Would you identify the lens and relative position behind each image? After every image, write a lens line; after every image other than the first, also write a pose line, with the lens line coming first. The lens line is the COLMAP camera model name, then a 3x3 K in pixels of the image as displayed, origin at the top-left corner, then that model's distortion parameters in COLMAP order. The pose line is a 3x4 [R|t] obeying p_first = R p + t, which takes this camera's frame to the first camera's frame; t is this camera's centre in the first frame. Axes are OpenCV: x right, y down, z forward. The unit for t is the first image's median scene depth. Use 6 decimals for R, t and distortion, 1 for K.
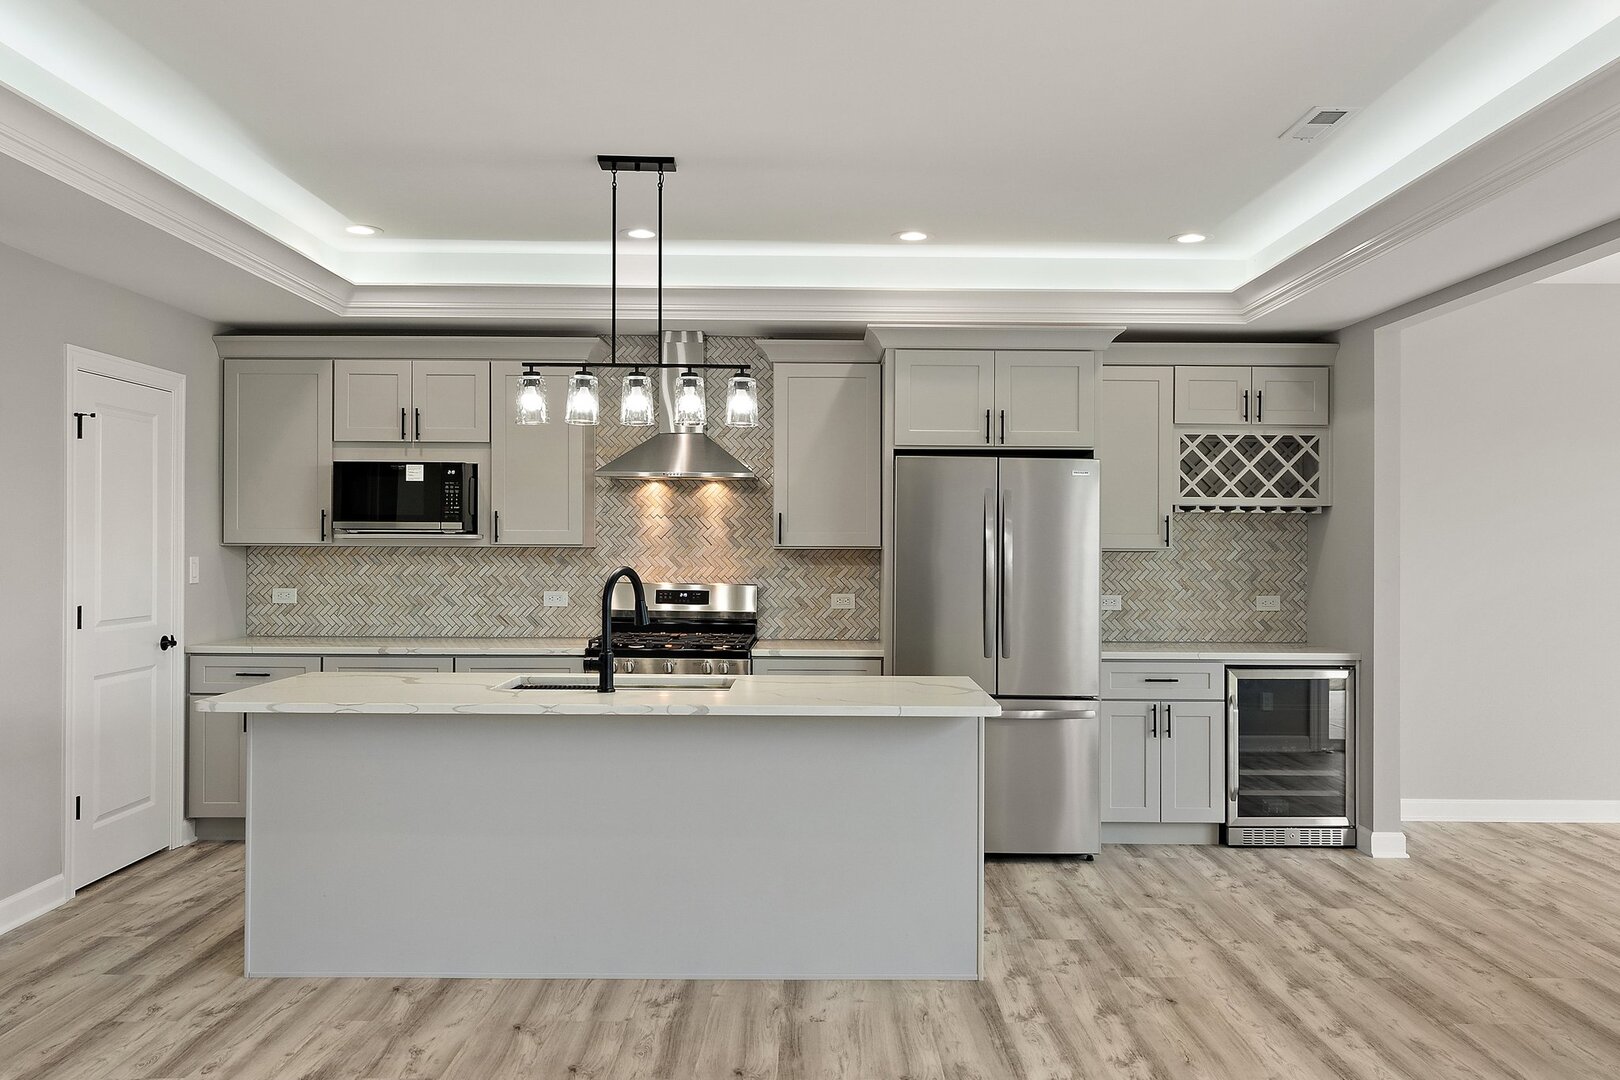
lens RADIAL K [[1278.4, 0, 804.1], [0, 1278.4, 534.9], [0, 0, 1]] dist [0.003958, 0.001169]
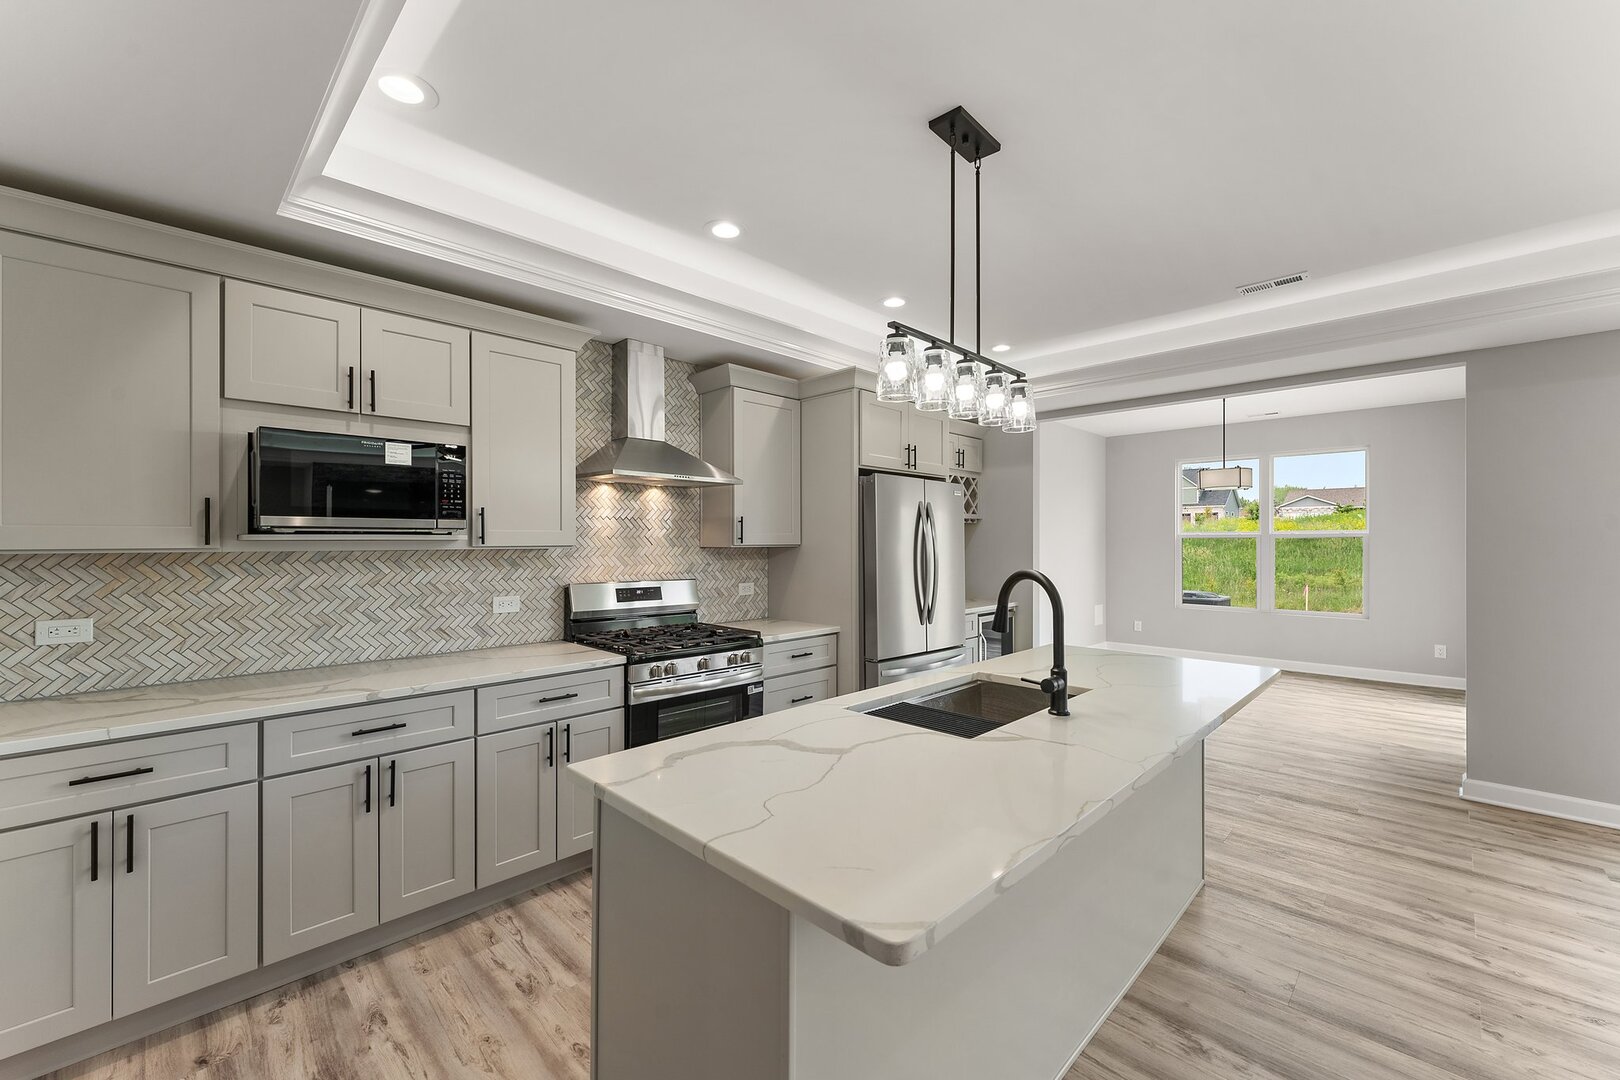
lens RADIAL K [[658.8, 0, 805.5], [0, 658.8, 540.5], [0, 0, 1]] dist [0.000714, 0.000263]
pose [[0.705695, -0.005010, 0.708498, -0.417964], [-0.000270, 0.999973, 0.007340, 0.000004], [-0.708516, -0.005371, 0.705675, 0.563241]]
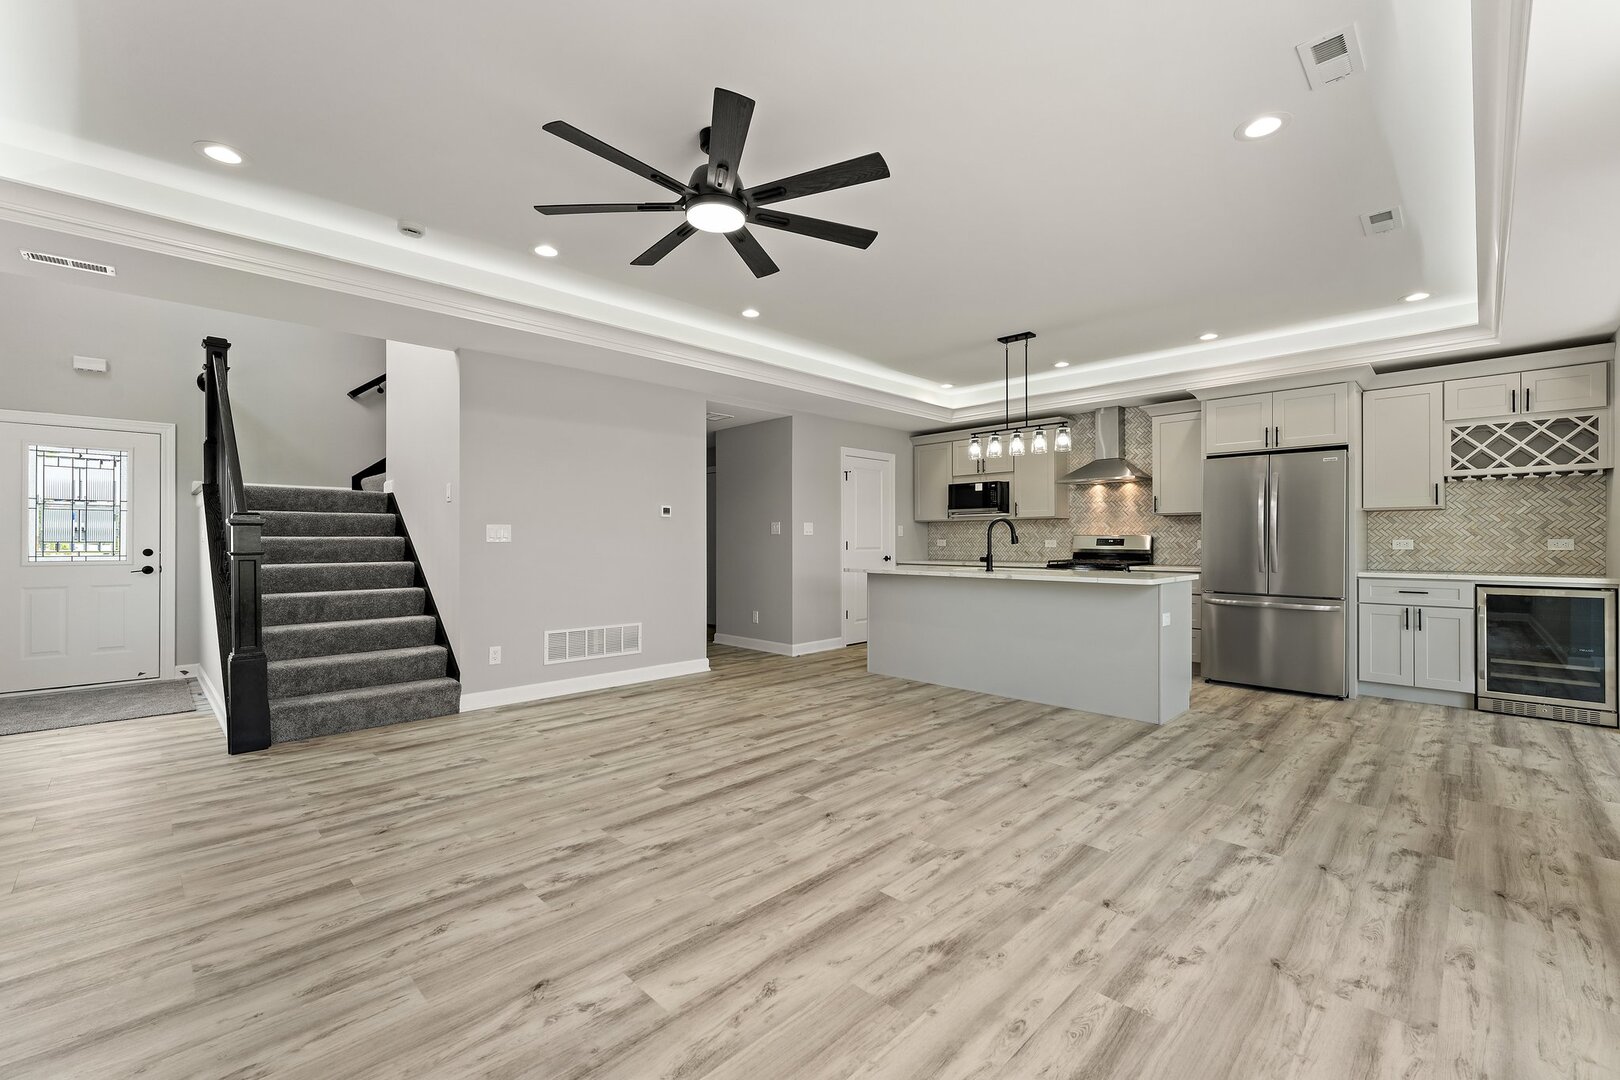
lens RADIAL K [[658.8, 0, 811.8], [0, 658.8, 544.3], [0, 0, 1]] dist [0.000714, 0.000263]
pose [[0.710318, -0.003179, -0.703873, 0.319375], [0.011446, 0.999910, 0.007035, 0.042965], [0.703788, -0.013053, 0.710291, -0.050859]]
